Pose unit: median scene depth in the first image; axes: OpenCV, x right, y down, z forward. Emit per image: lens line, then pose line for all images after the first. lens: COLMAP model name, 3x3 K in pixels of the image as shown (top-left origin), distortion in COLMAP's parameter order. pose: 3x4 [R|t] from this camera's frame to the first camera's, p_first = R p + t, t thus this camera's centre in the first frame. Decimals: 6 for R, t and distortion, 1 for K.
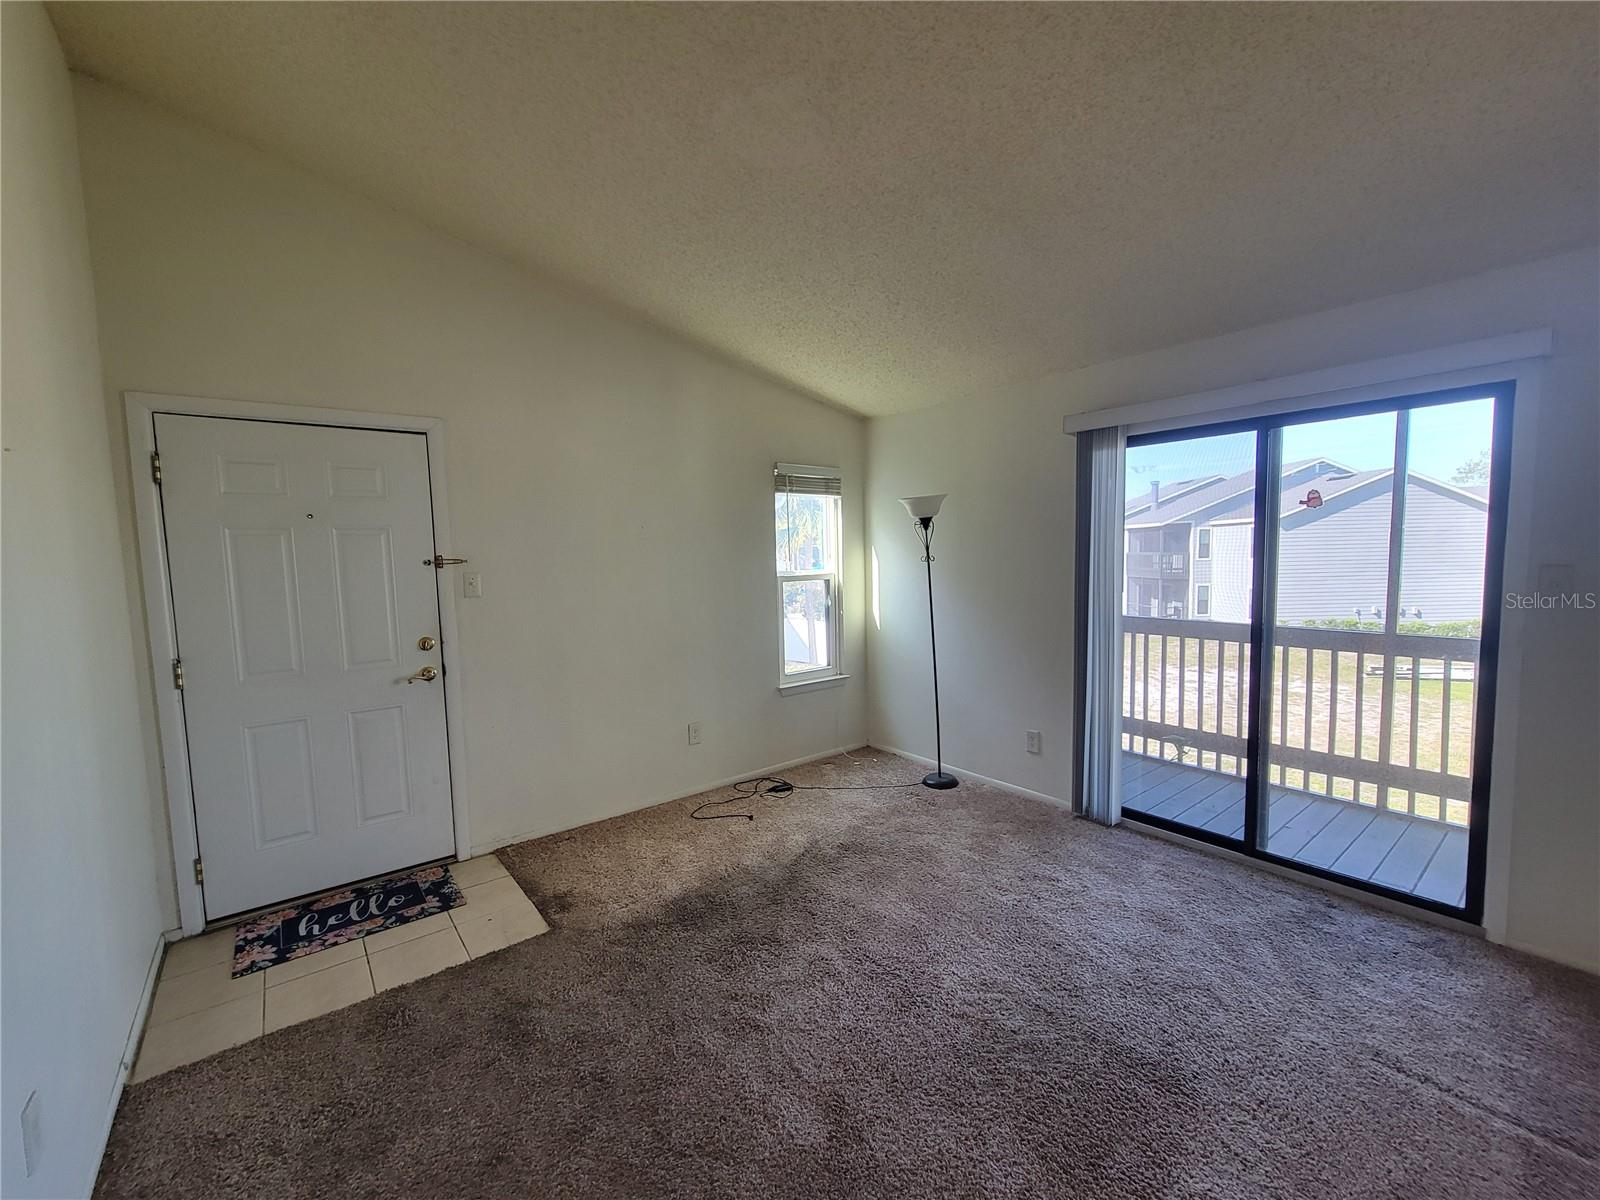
lens RADIAL K [[652.3, 0, 800.7], [0, 652.3, 603.1], [0, 0, 1]] dist [0.007019, -0.000706]
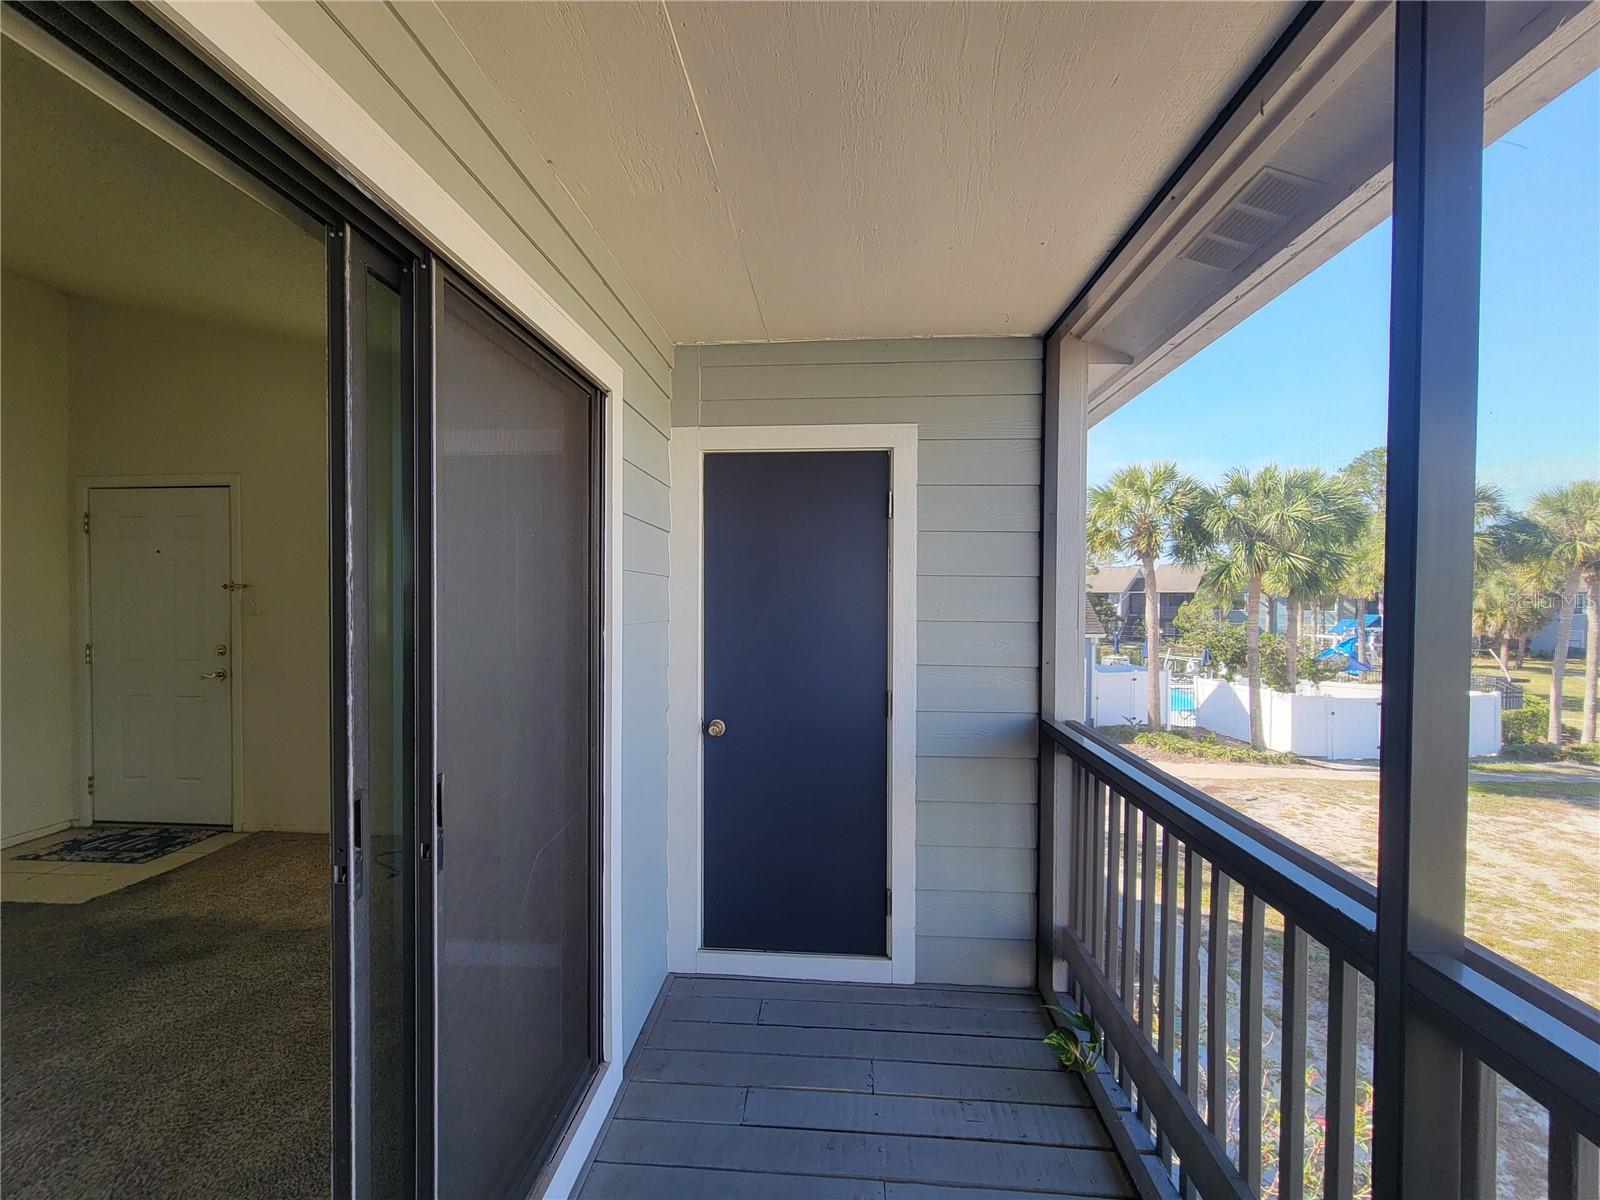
lens RADIAL K [[652.3, 0, 797.9], [0, 652.3, 605.7], [0, 0, 1]] dist [0.007019, -0.000706]
pose [[0.737800, 0.028243, -0.674429, 1.138511], [-0.071695, 0.996752, -0.036691, -0.059123], [0.671201, 0.075424, 0.737428, 0.828182]]
